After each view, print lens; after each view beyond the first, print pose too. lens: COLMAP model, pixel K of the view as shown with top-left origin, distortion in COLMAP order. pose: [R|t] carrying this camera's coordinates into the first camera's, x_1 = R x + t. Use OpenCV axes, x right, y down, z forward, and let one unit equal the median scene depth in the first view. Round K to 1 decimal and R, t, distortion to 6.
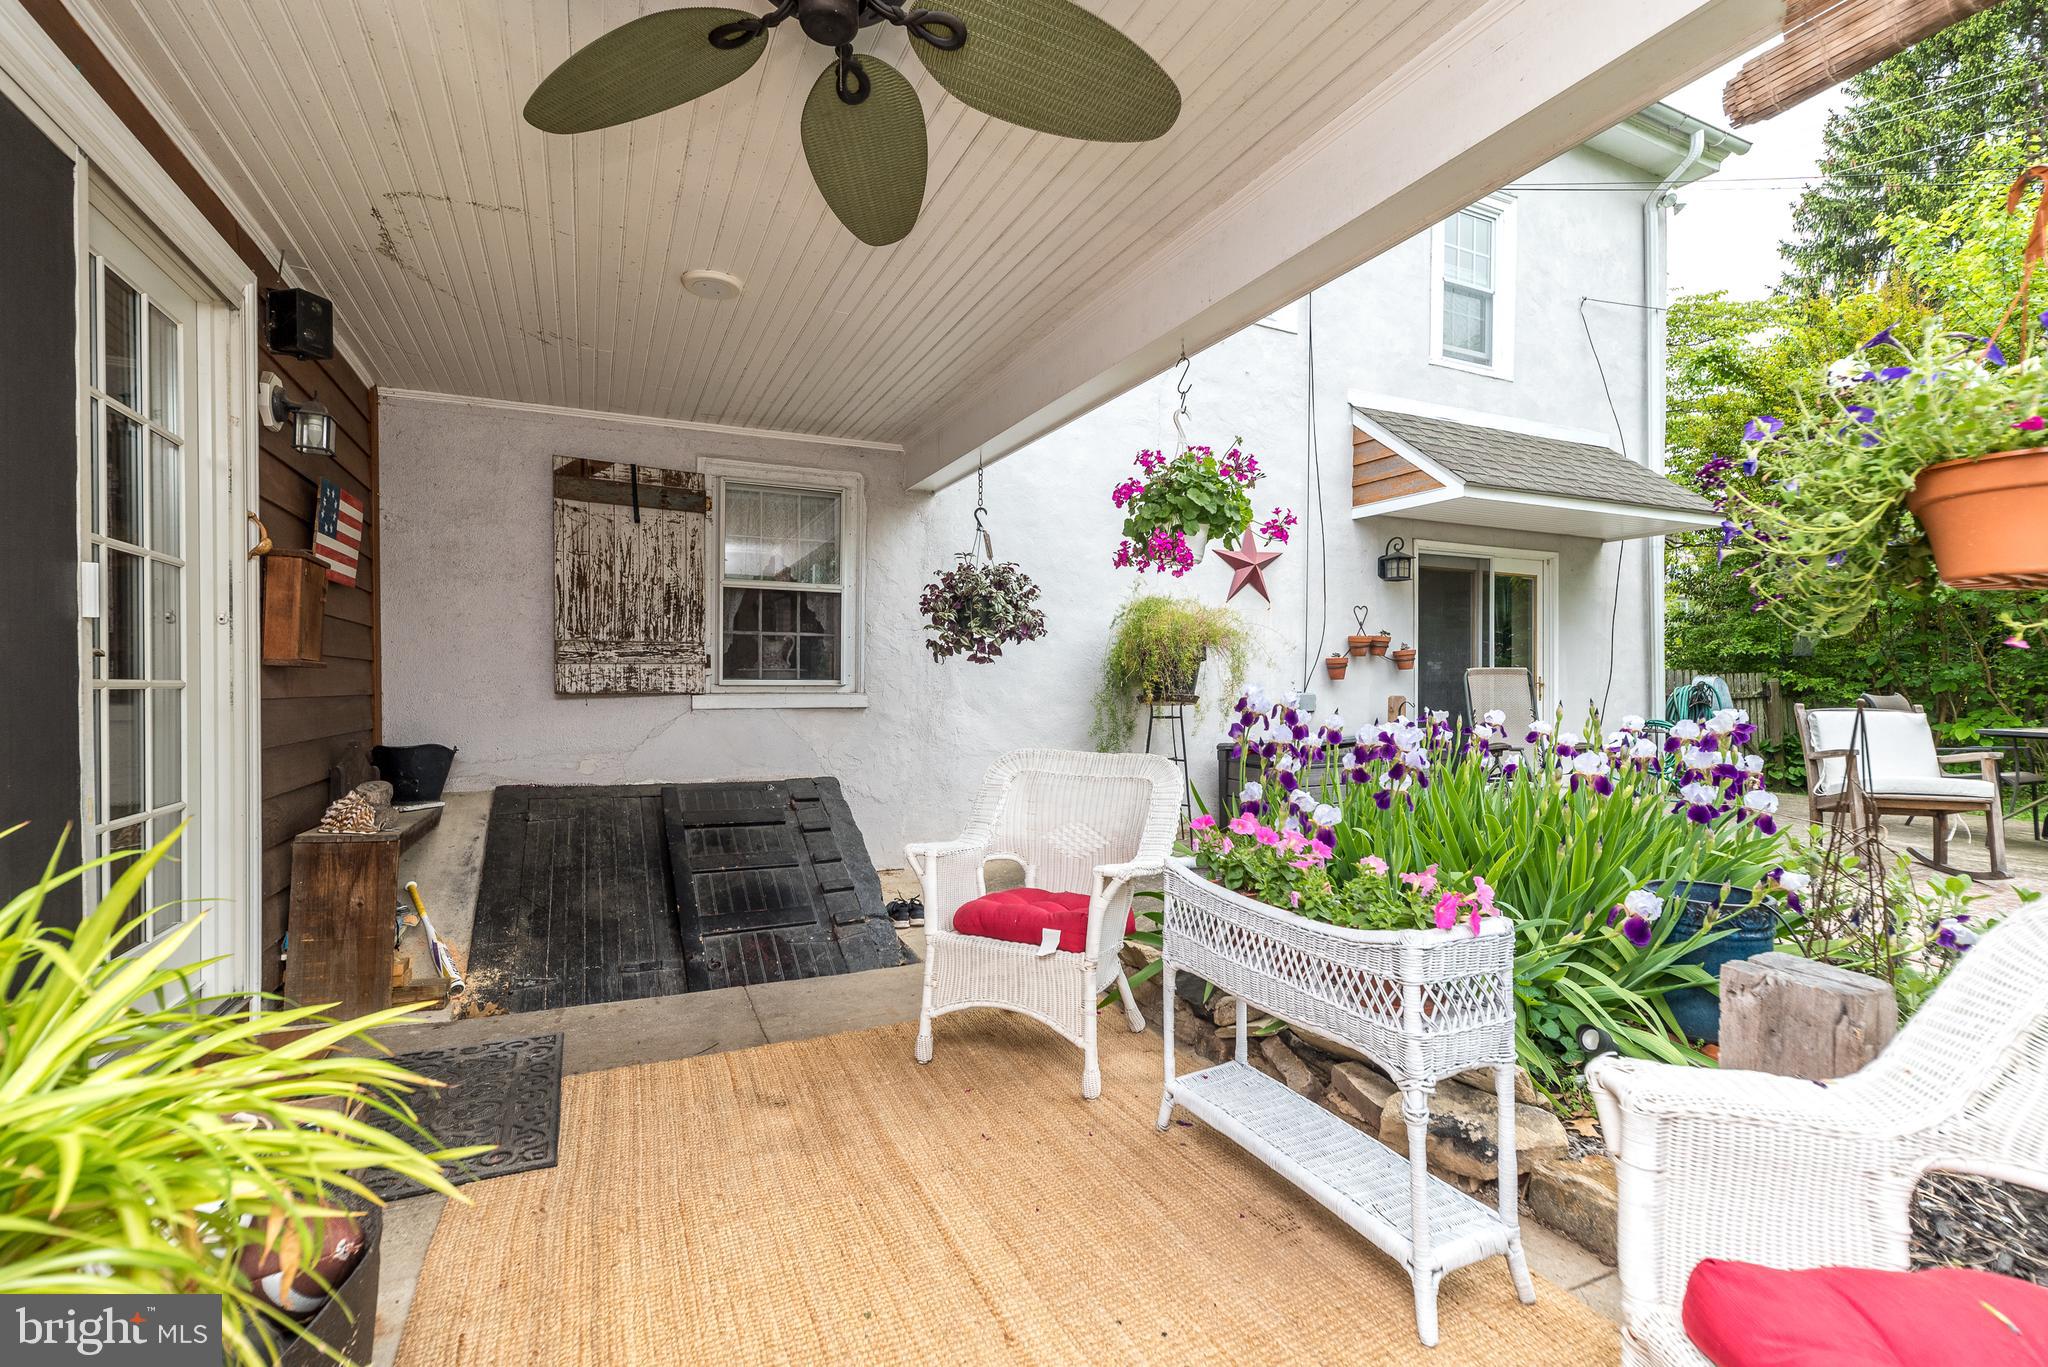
lens RADIAL K [[913.6, 0, 1020.8], [0, 913.6, 687.5], [0, 0, 1]] dist [0.007094, -0.000186]
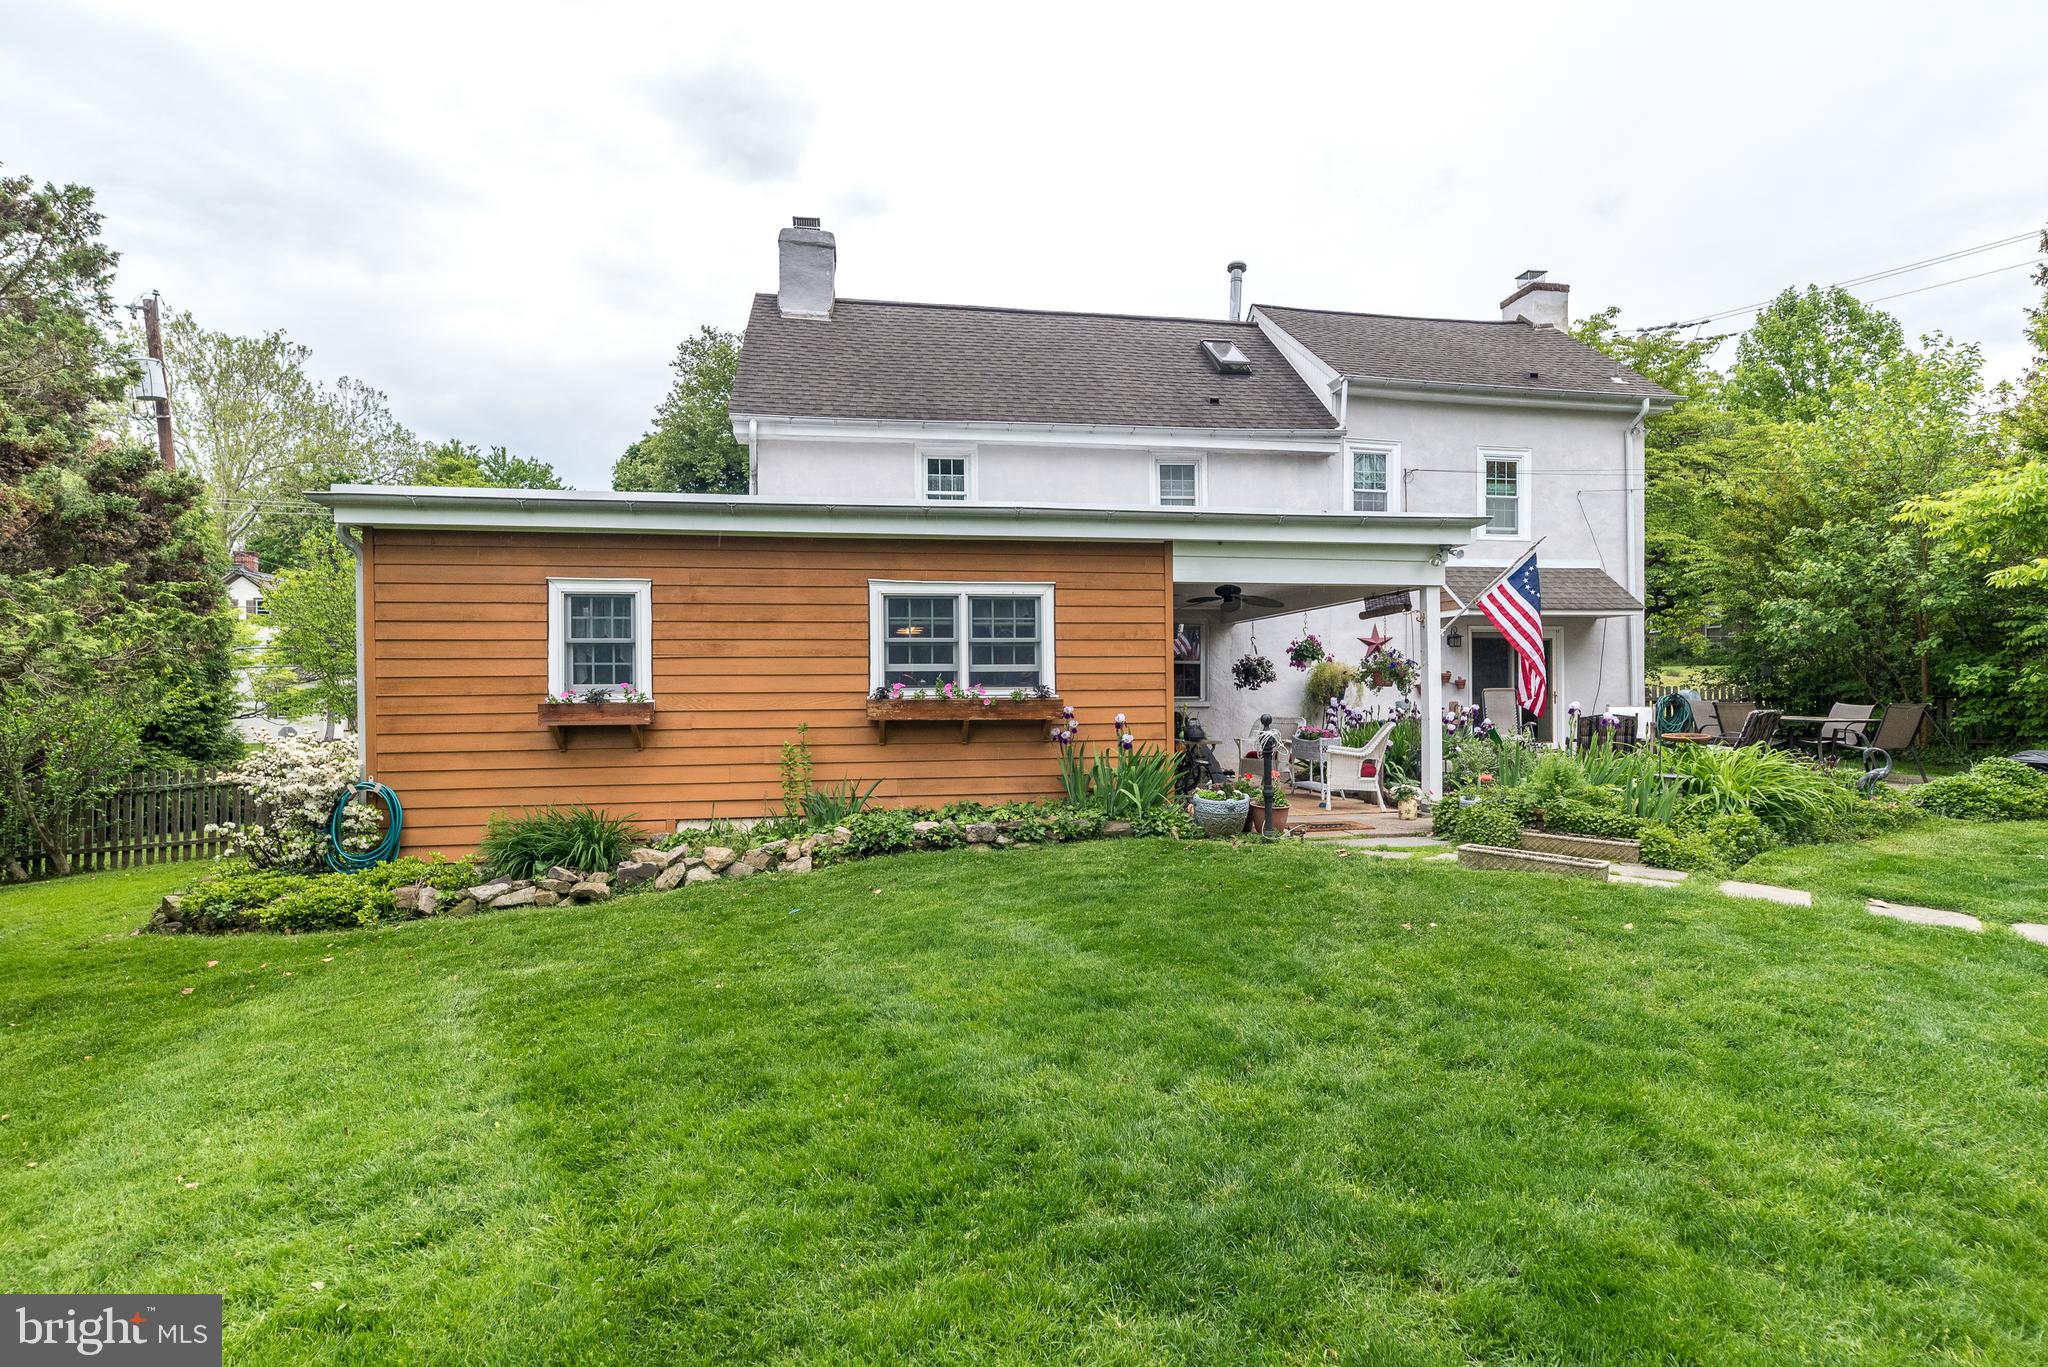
lens RADIAL K [[1037.2, 0, 1024.0], [0, 1037.2, 683.5], [0, 0, 1]] dist [0.001131, -0.000100]
pose [[0.966889, -0.007037, -0.255100, 0.097208], [0.003668, 0.999900, -0.013678, -0.006762], [0.255170, 0.012290, 0.966818, -2.484939]]
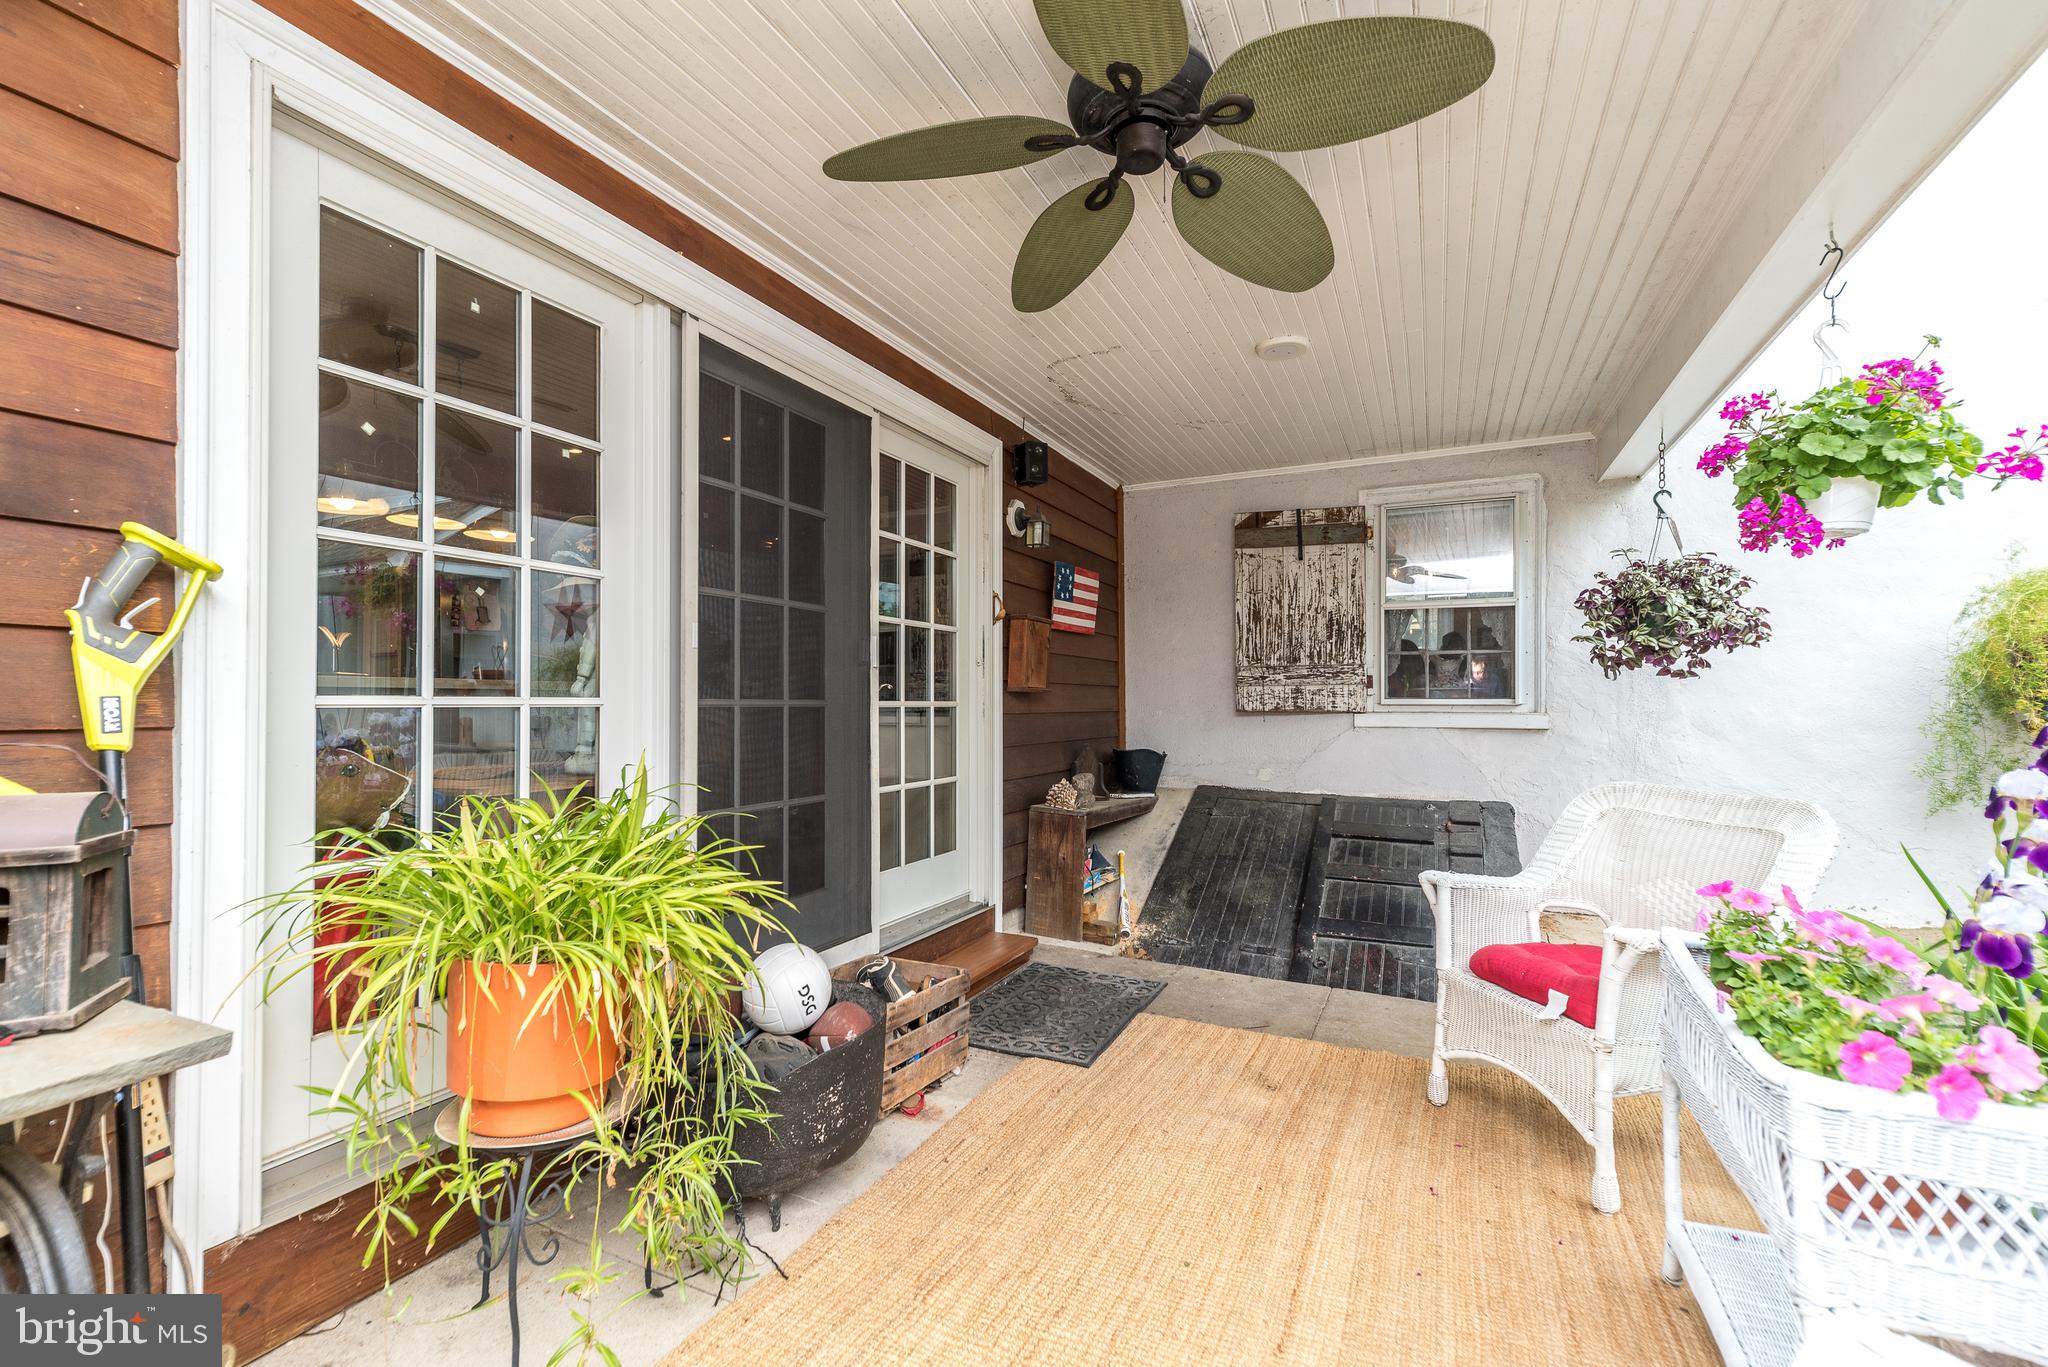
lens RADIAL K [[876.4, 0, 1028.4], [0, 876.4, 687.6], [0, 0, 1]] dist [0.008128, 0.000048]
pose [[0.646602, -0.013673, -0.762705, 0.201315], [-0.002137, 0.999803, -0.019735, -0.001206], [0.762824, 0.014391, 0.646446, 0.052019]]
